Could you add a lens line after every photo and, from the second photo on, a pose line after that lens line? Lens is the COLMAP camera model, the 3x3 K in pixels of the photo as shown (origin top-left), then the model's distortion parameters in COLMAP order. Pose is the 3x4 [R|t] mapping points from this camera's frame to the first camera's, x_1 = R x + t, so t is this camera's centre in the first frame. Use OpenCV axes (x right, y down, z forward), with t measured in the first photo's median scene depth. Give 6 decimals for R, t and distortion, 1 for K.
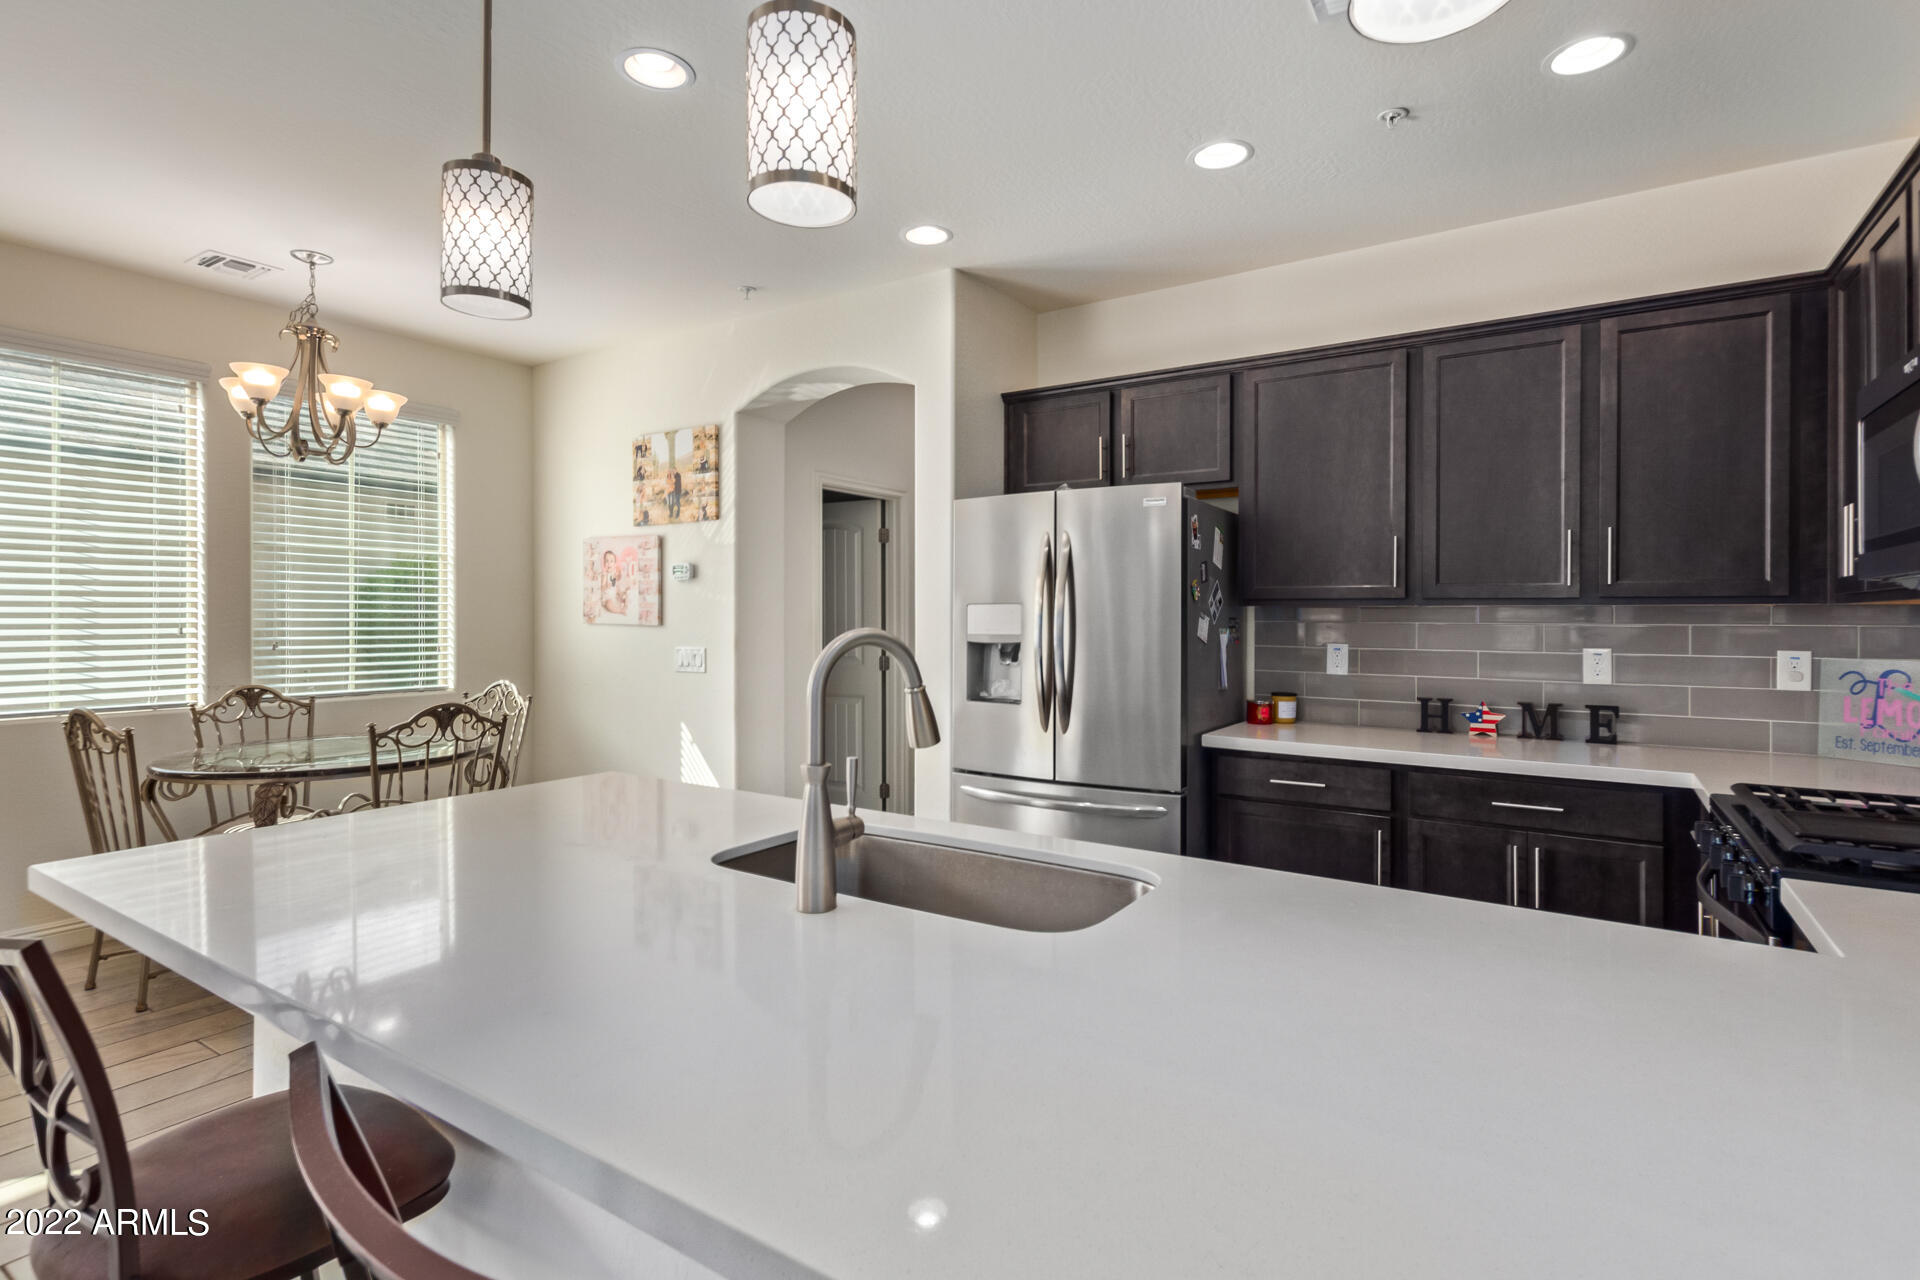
lens RADIAL K [[931.8, 0, 975.5], [0, 931.8, 615.5], [0, 0, 1]] dist [0.009389, -0.001964]
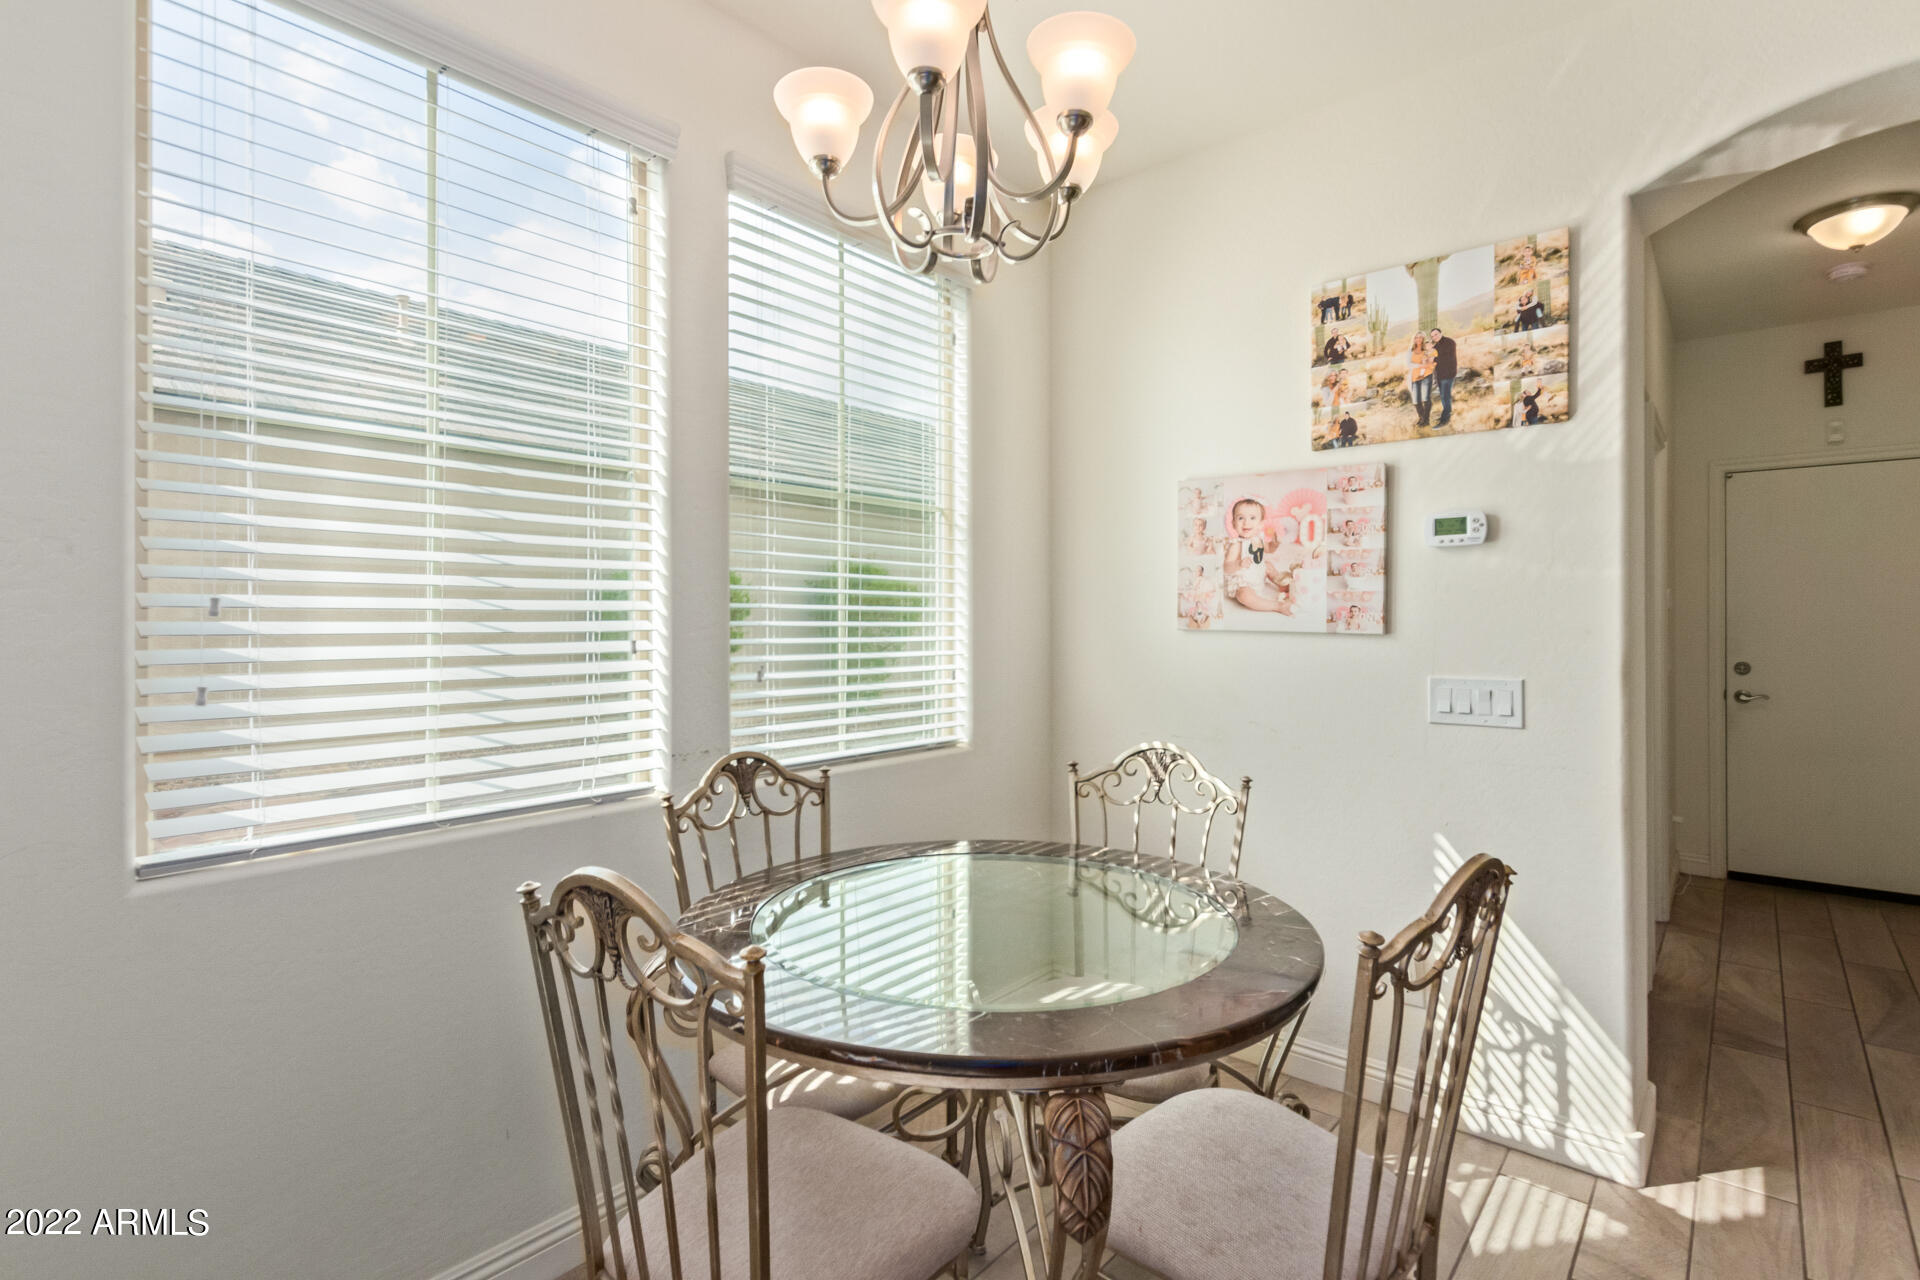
lens RADIAL K [[931.8, 0, 944.4], [0, 931.8, 618.2], [0, 0, 1]] dist [0.009389, -0.001964]
pose [[0.990313, -0.003537, -0.138809, -0.577831], [0.003144, 0.999990, -0.003049, 0.003063], [0.138818, 0.002583, 0.990315, 0.497824]]
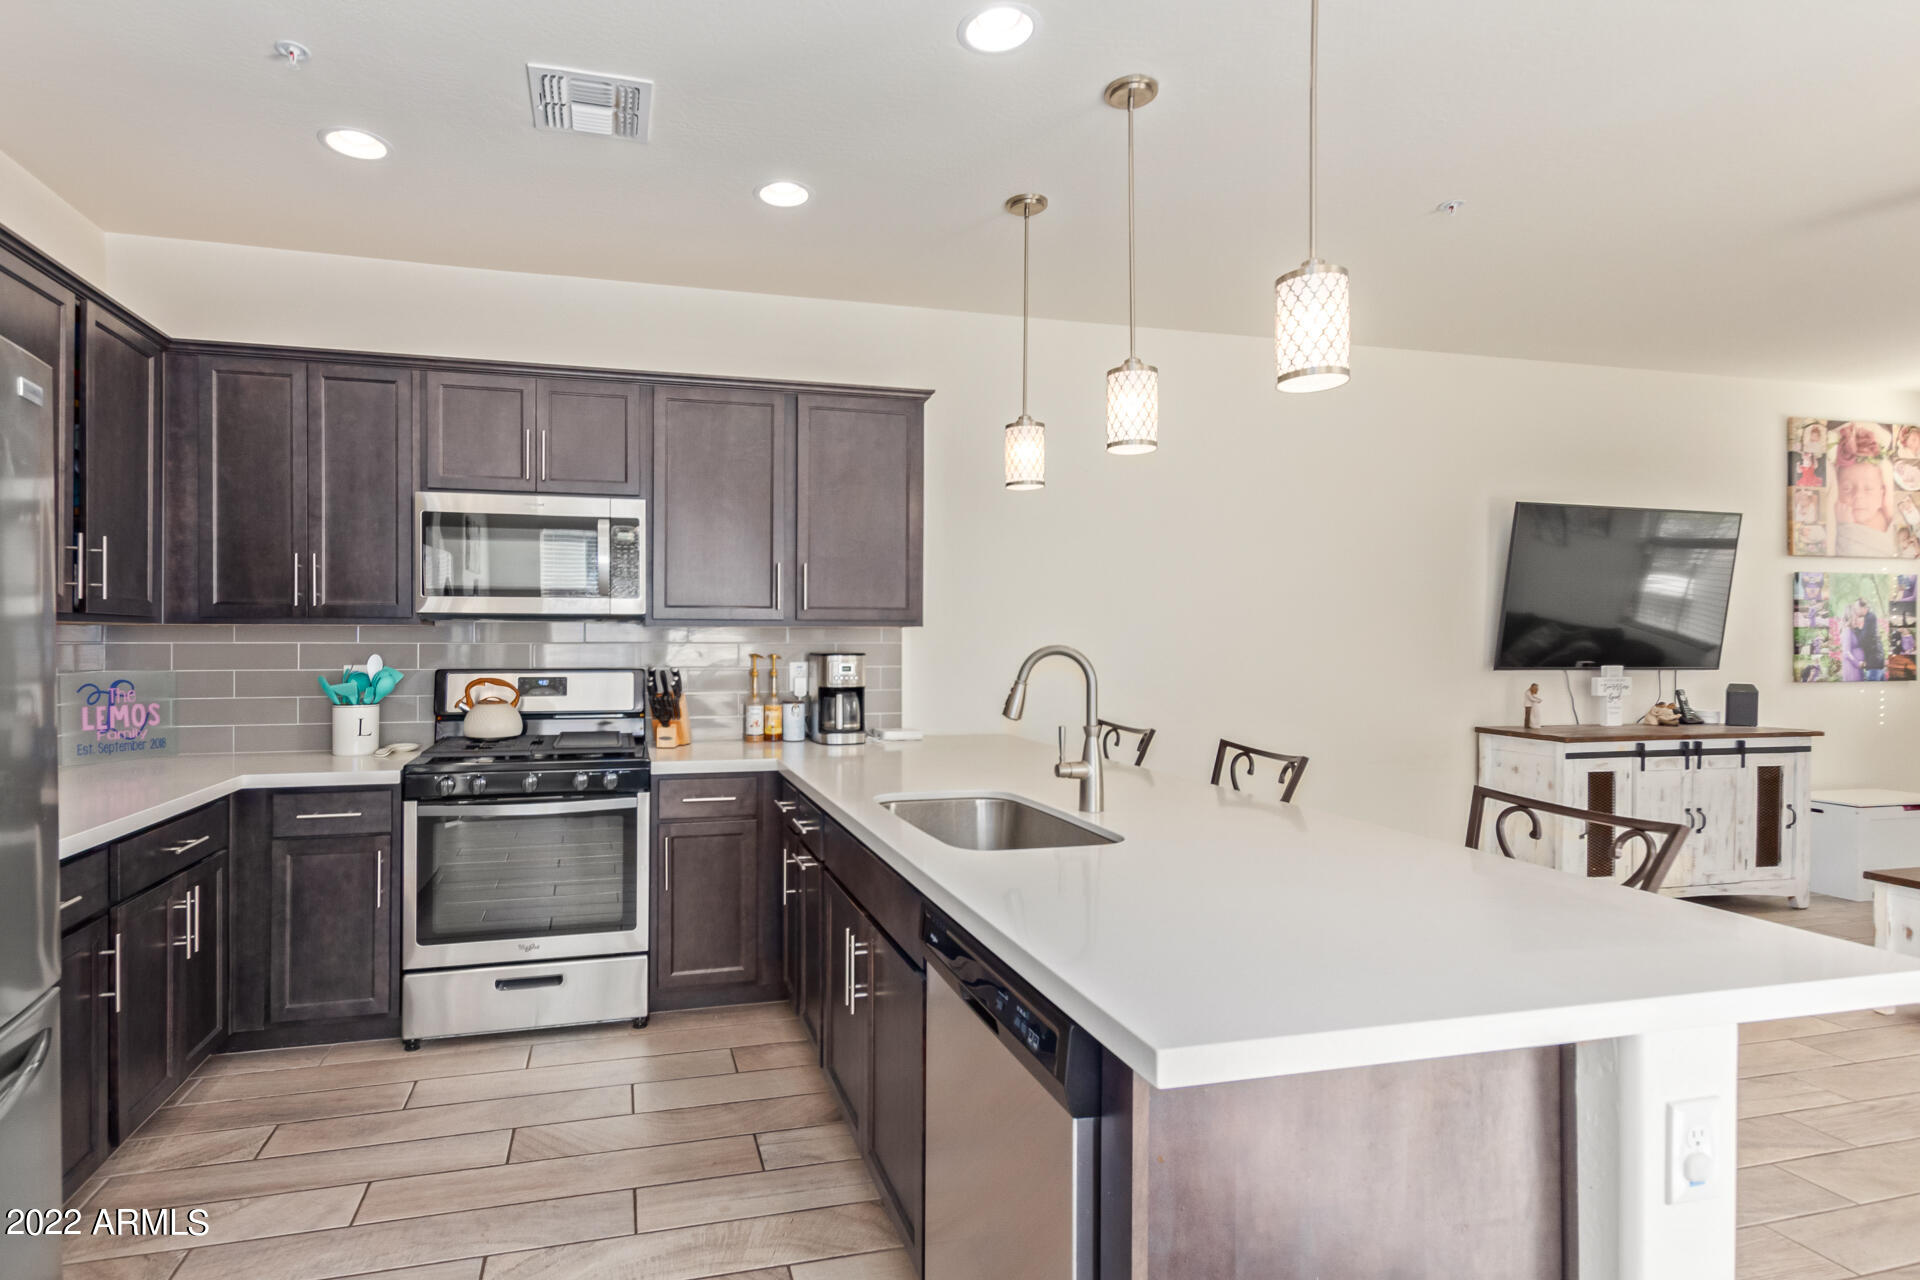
lens RADIAL K [[931.8, 0, 845.2], [0, 931.8, 645.1], [0, 0, 1]] dist [0.009389, -0.001964]
pose [[-0.719092, -0.008070, 0.694868, -0.328475], [-0.004881, 0.999967, 0.006562, 0.001429], [-0.694898, 0.001327, -0.719107, 0.808683]]
